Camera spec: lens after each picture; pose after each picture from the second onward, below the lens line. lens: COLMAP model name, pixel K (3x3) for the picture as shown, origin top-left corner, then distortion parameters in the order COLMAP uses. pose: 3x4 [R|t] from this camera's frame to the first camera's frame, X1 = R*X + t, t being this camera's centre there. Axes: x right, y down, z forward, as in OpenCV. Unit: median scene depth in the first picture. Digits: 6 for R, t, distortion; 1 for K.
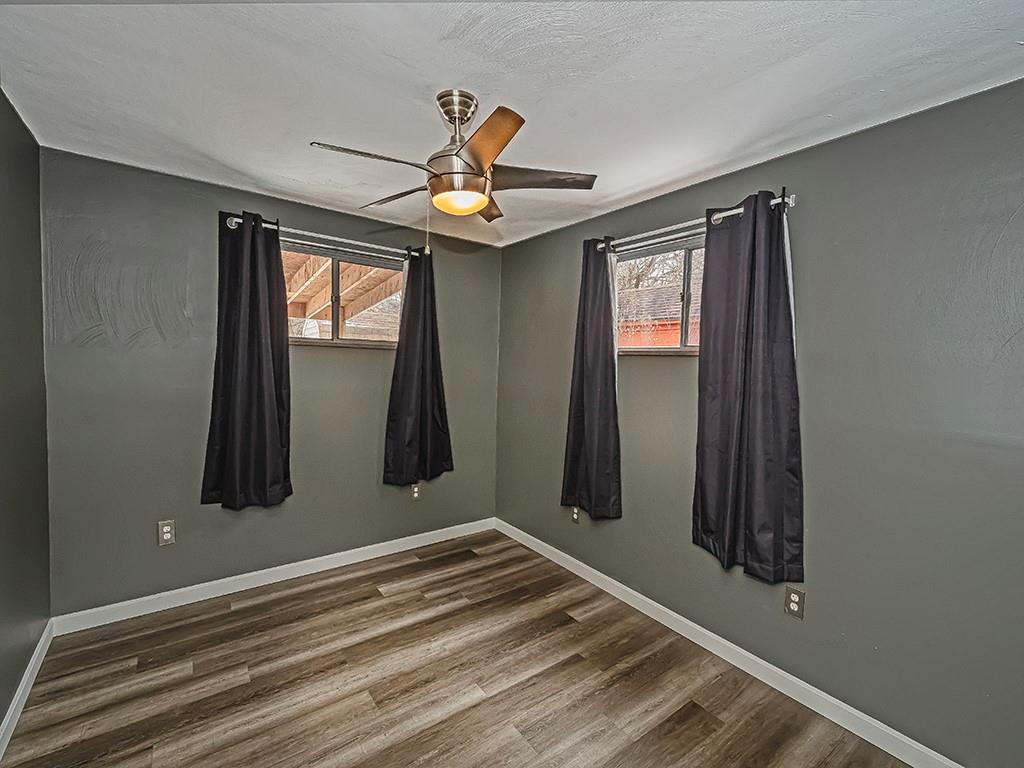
lens RADIAL K [[436.7, 0, 512.0], [0, 436.7, 384.0], [0, 0, 1]] dist [0.005080, -0.000371]
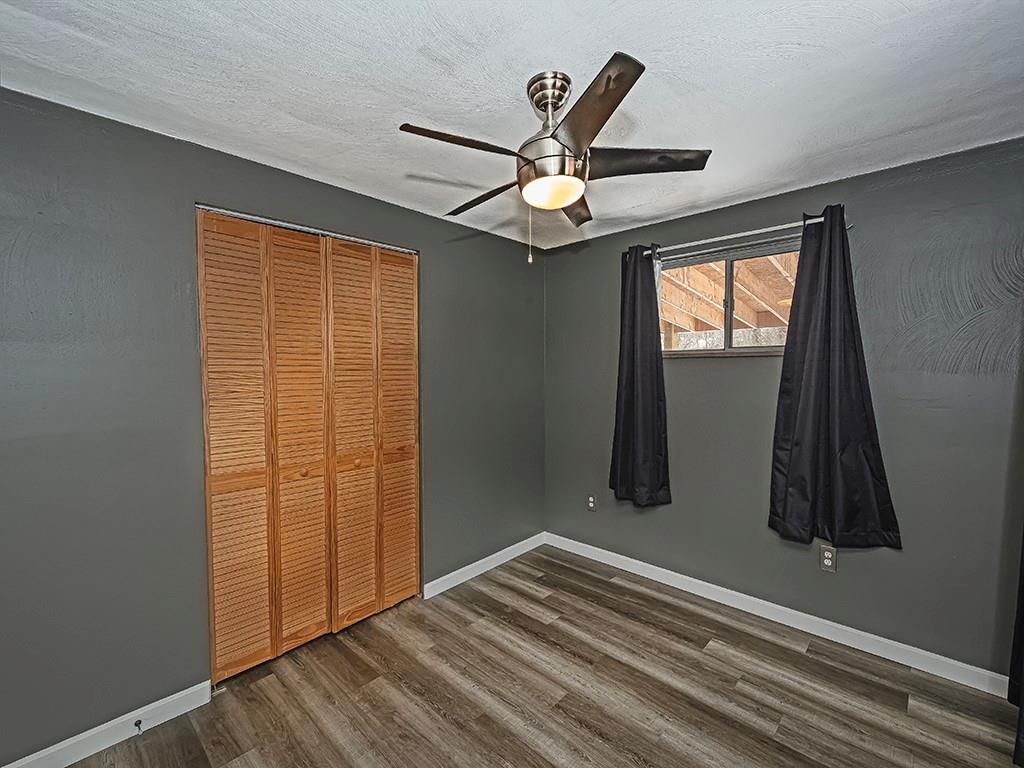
lens RADIAL K [[436.7, 0, 512.0], [0, 436.7, 384.0], [0, 0, 1]] dist [0.005080, -0.000371]
pose [[0.196997, 0.006099, -0.980385, 0.516220], [-0.034111, 0.999418, -0.000637, -0.017287], [0.979810, 0.033568, 0.197091, 0.509373]]
